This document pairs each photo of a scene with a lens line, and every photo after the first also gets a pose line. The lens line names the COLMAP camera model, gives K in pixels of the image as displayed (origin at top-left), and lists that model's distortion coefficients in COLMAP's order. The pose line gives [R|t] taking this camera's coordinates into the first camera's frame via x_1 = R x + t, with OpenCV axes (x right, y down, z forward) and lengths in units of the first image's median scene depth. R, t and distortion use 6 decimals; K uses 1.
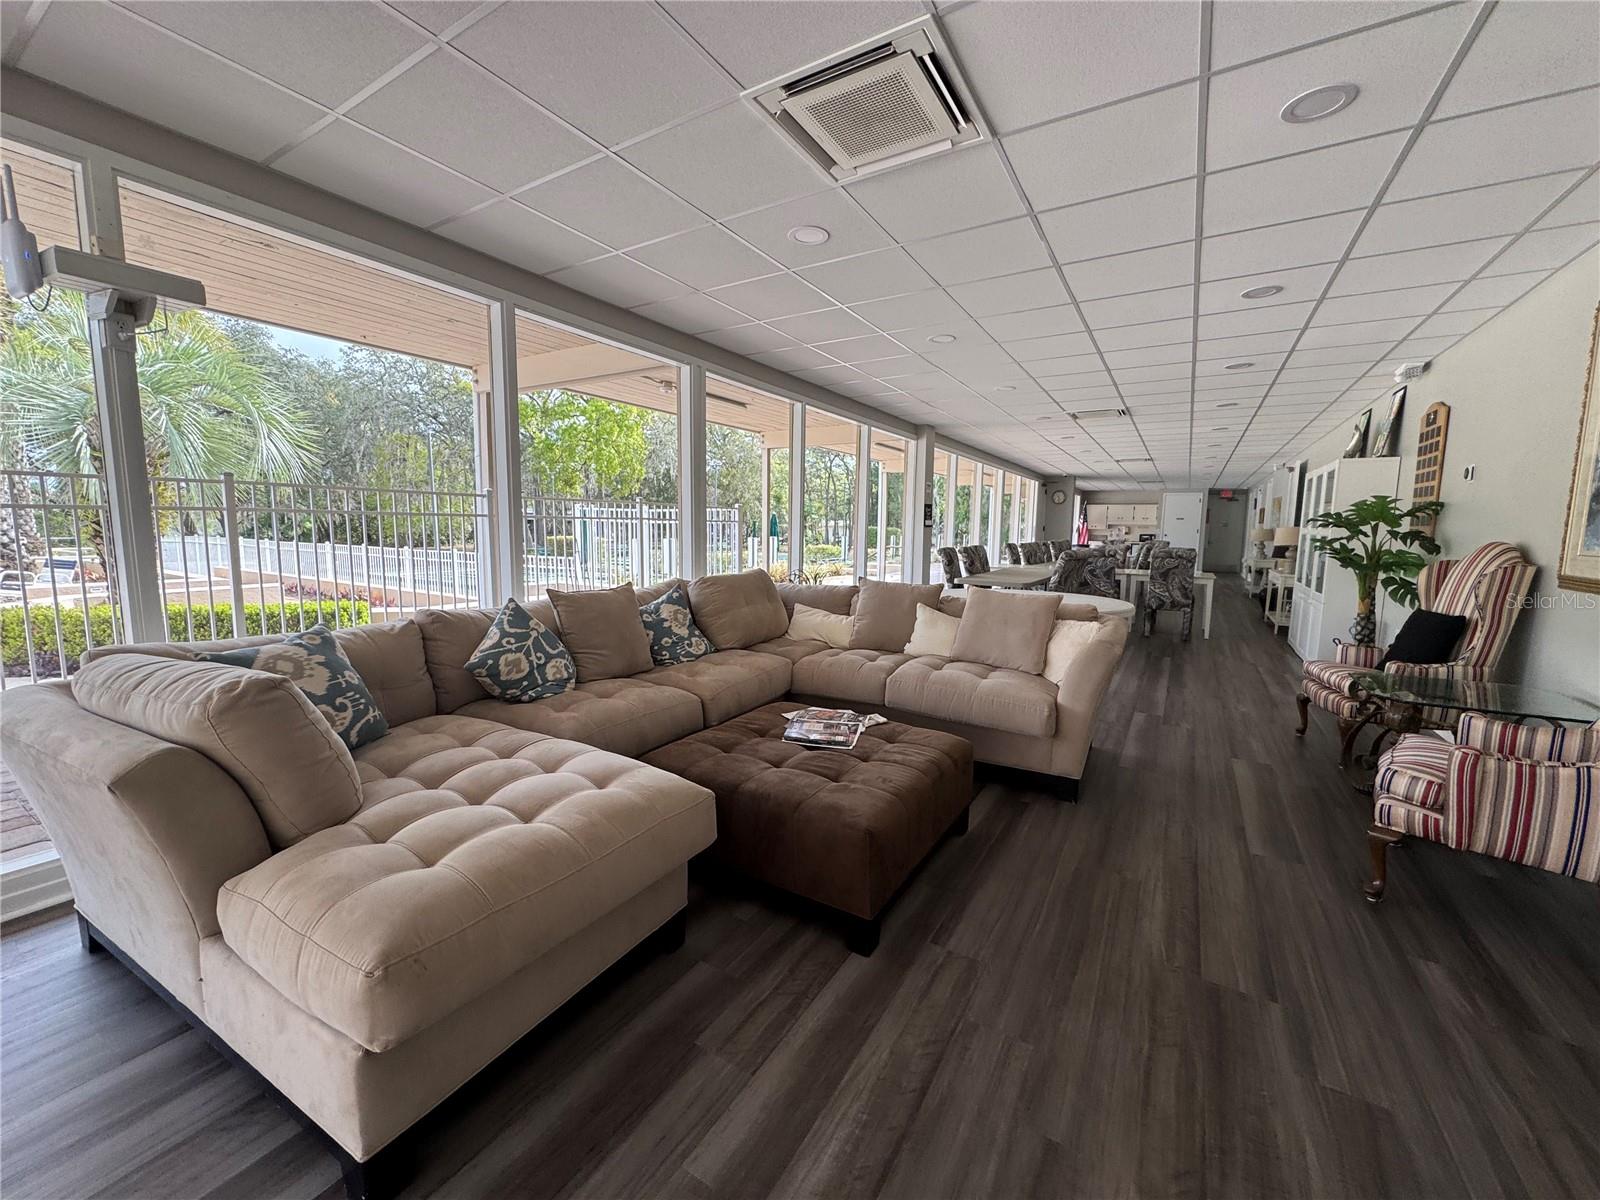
lens RADIAL K [[634.9, 0, 796.4], [0, 634.9, 608.2], [0, 0, 1]] dist [-0.000729, 0.000045]
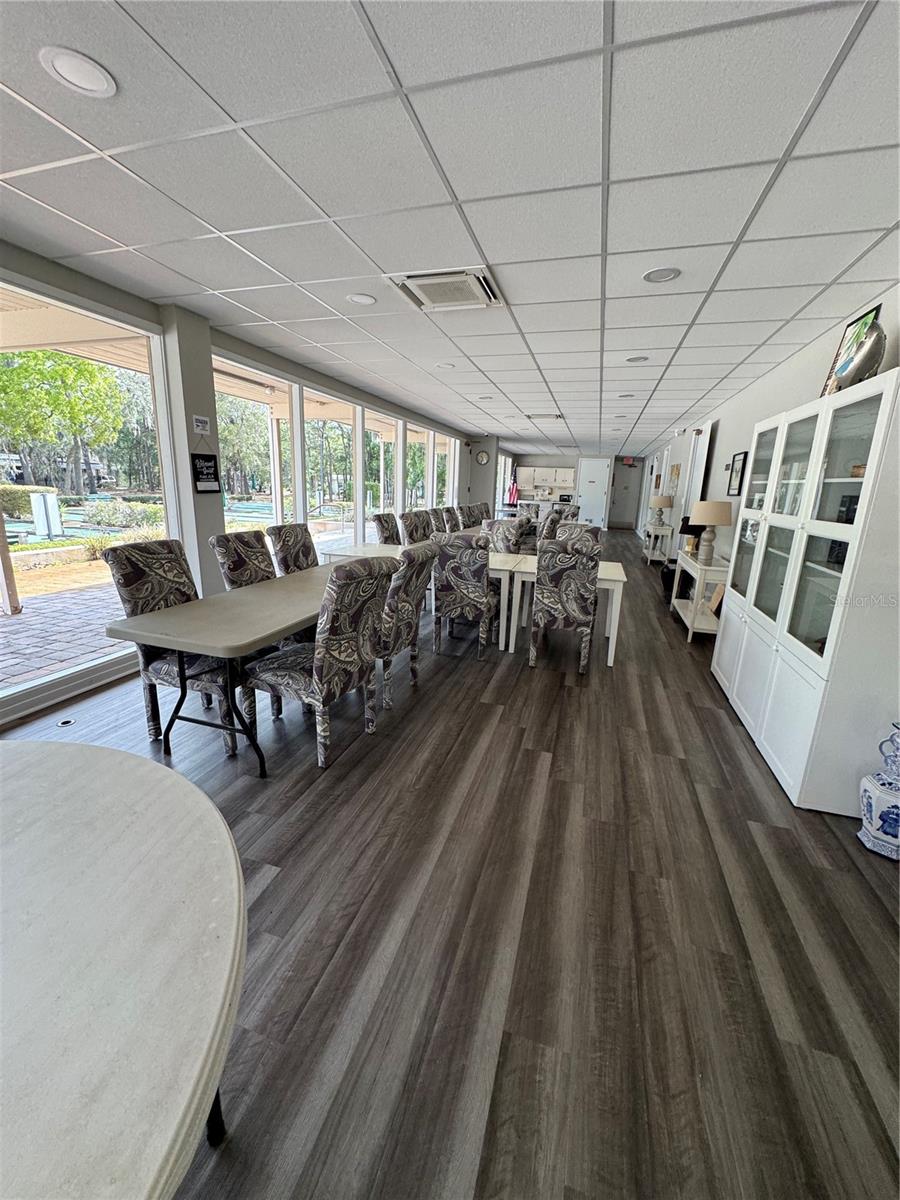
lens RADIAL K [[476.2, 0, 450.0], [0, 476.2, 600.0], [0, 0, 1]] dist [-0.000729, 0.000045]
pose [[0.967830, -0.040512, 0.248324, 0.159580], [0.011045, 0.992842, 0.118927, -0.040036], [-0.251364, -0.112359, 0.961349, 0.251992]]
